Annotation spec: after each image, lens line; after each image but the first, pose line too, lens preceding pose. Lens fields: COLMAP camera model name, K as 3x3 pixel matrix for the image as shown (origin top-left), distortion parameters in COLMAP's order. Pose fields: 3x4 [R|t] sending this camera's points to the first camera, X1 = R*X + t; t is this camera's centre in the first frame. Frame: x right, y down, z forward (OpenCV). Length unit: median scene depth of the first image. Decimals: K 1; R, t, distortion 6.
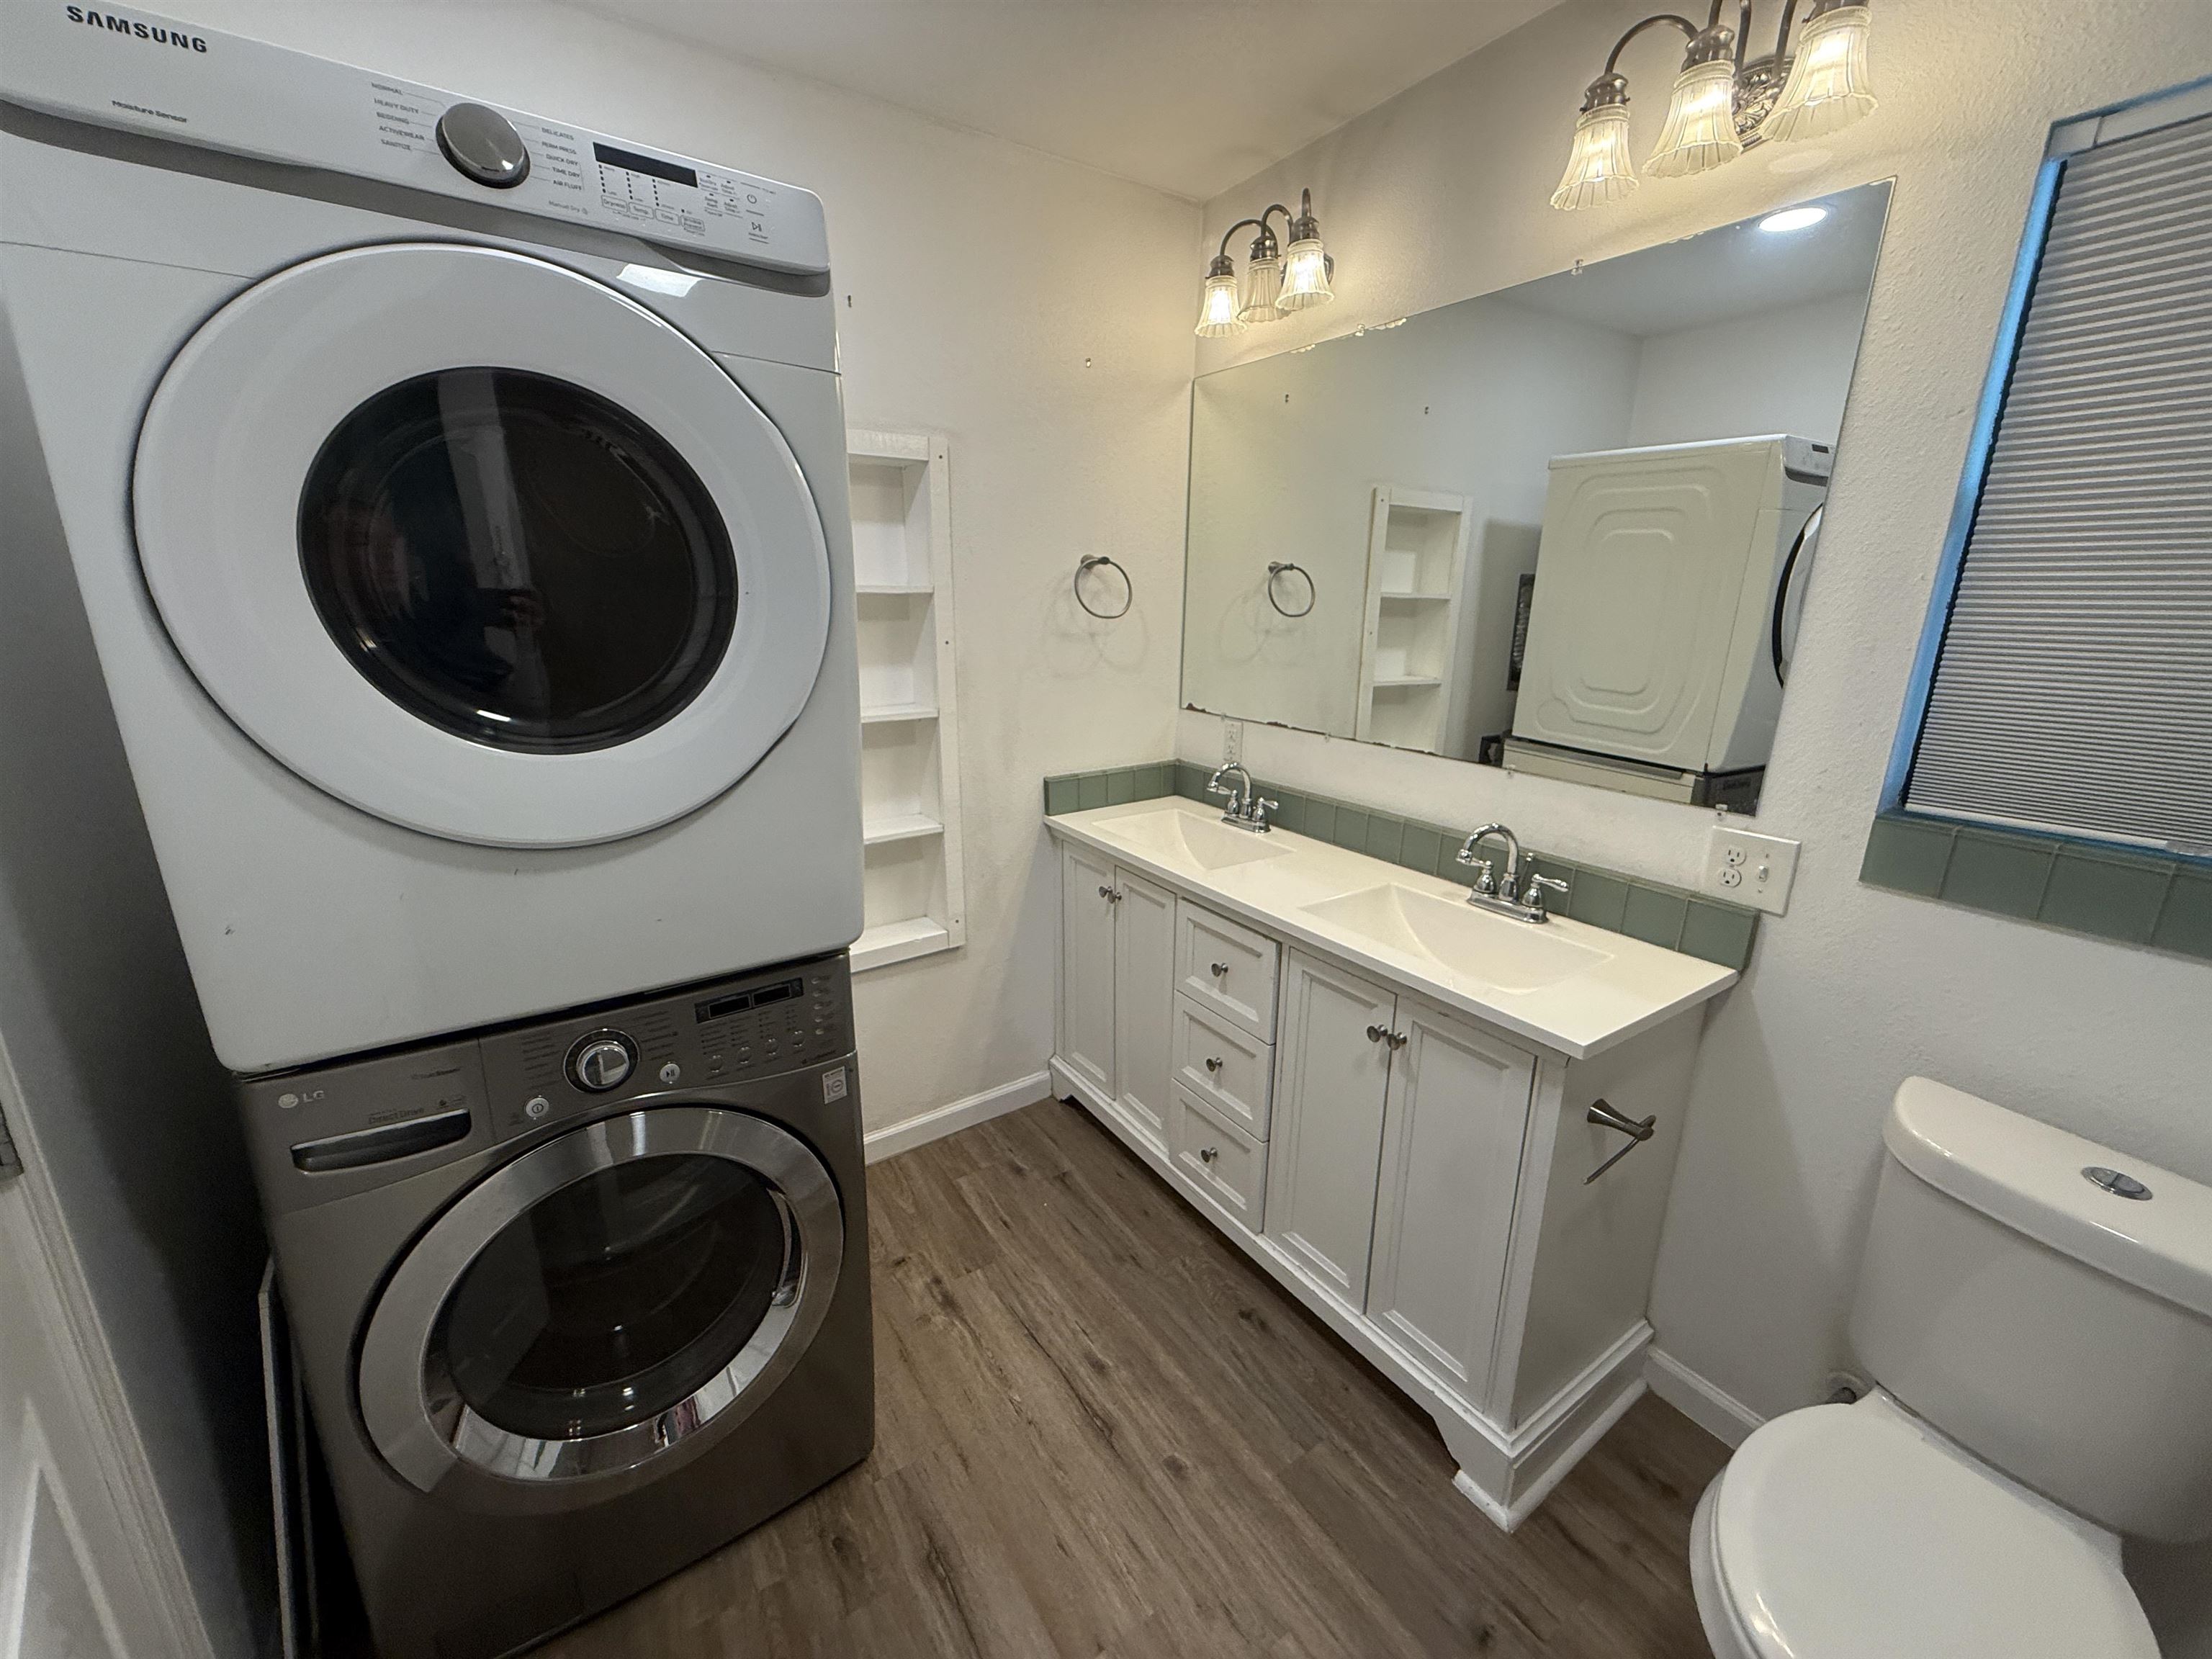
lens RADIAL K [[883.6, 0, 1106.0], [0, 883.6, 829.5], [0, 0, 1]] dist [-0.000850, -0.000505]
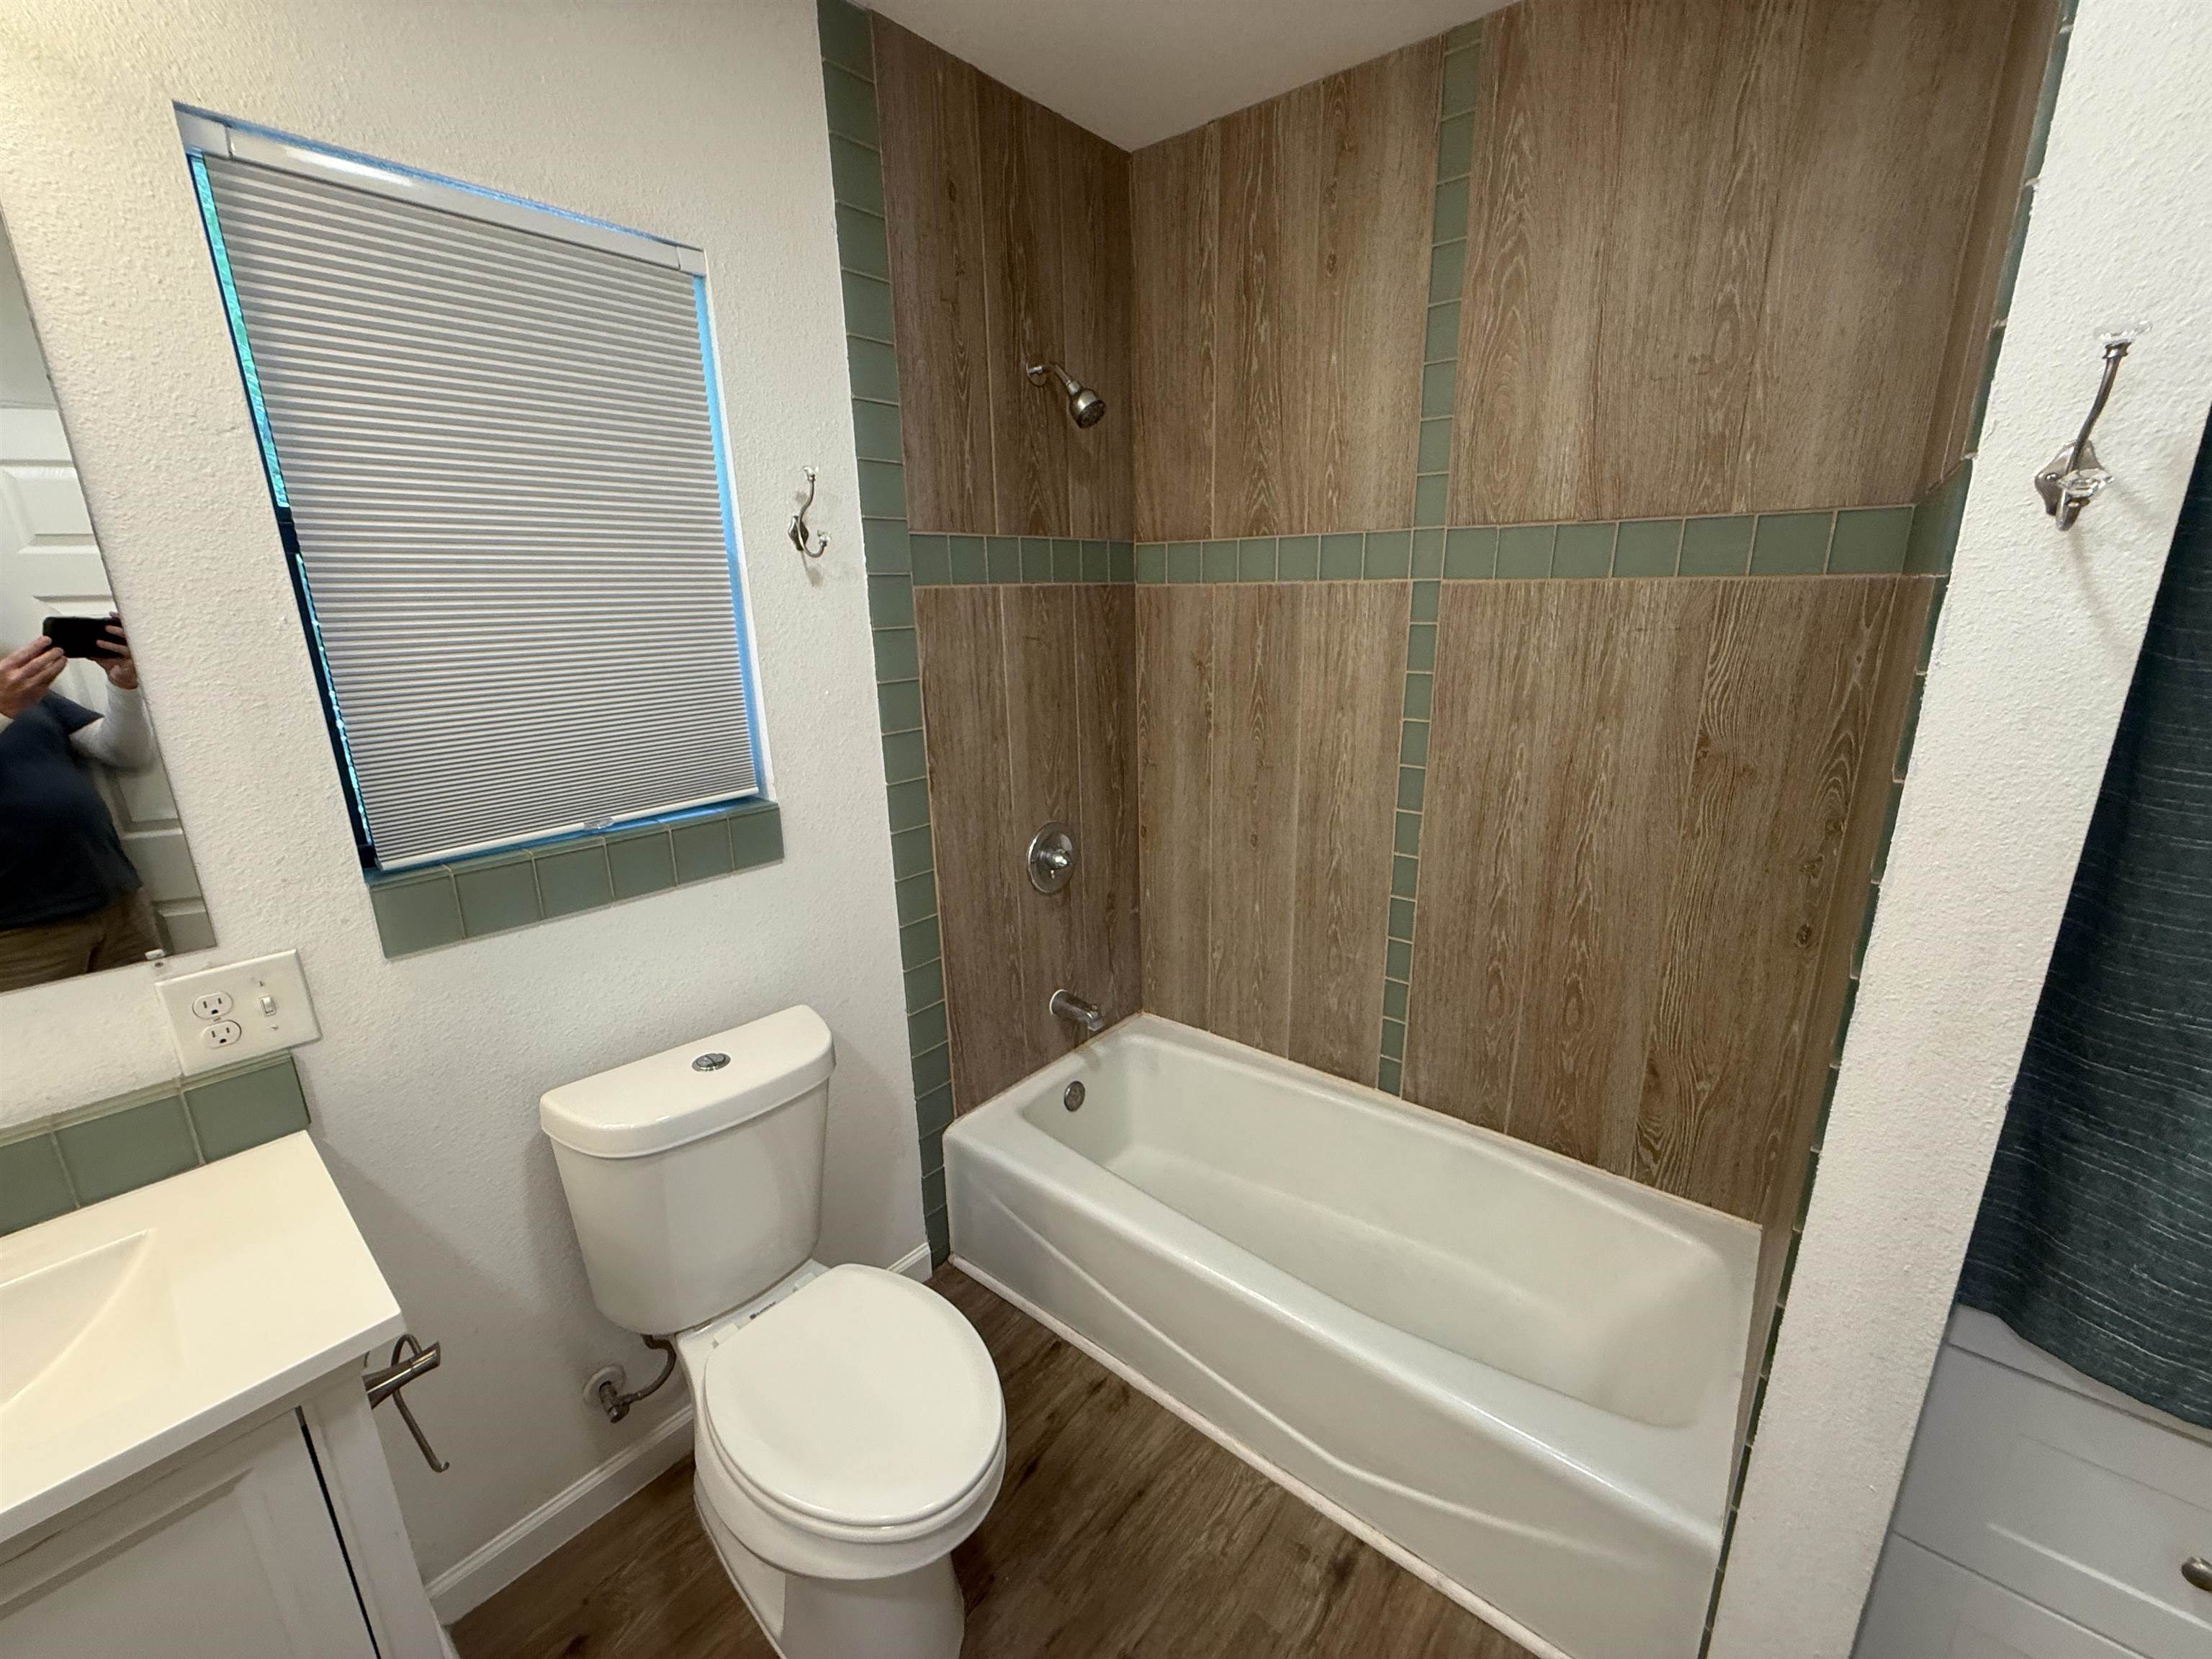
lens RADIAL K [[883.6, 0, 1106.0], [0, 883.6, 829.5], [0, 0, 1]] dist [-0.000850, -0.000505]
pose [[-0.275693, -0.253862, 0.927118, -0.135226], [0.266951, 0.906336, 0.327554, -0.156626], [-0.923434, 0.337799, -0.182102, 0.450663]]
